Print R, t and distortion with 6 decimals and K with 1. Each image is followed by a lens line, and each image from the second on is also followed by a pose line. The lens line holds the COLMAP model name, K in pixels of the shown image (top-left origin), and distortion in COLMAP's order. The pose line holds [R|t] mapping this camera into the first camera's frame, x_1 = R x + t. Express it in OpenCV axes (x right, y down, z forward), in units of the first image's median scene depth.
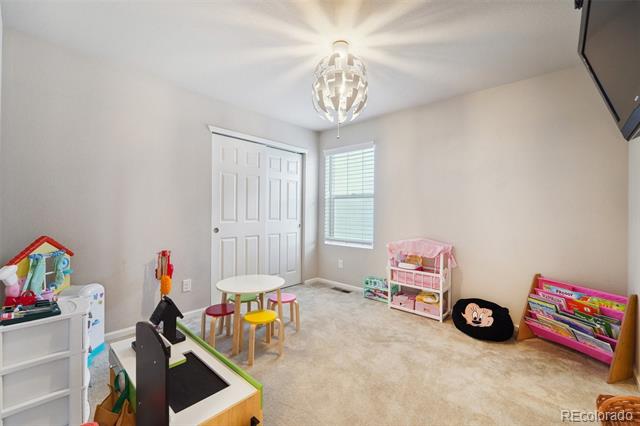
lens RADIAL K [[261.9, 0, 319.7], [0, 261.9, 216.6], [0, 0, 1]] dist [-0.000503, -0.000403]
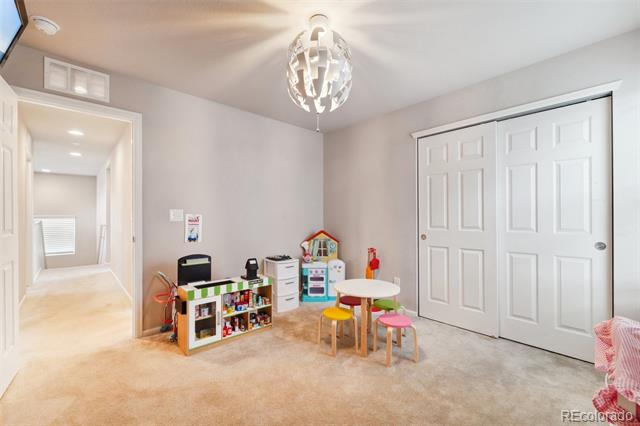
lens RADIAL K [[261.9, 0, 319.7], [0, 261.9, 216.6], [0, 0, 1]] dist [-0.000503, -0.000403]
pose [[-0.082312, -0.012176, -0.996532, 0.618937], [-0.016027, 0.999812, -0.010893, -0.006085], [0.996478, 0.015075, -0.082492, 0.715501]]
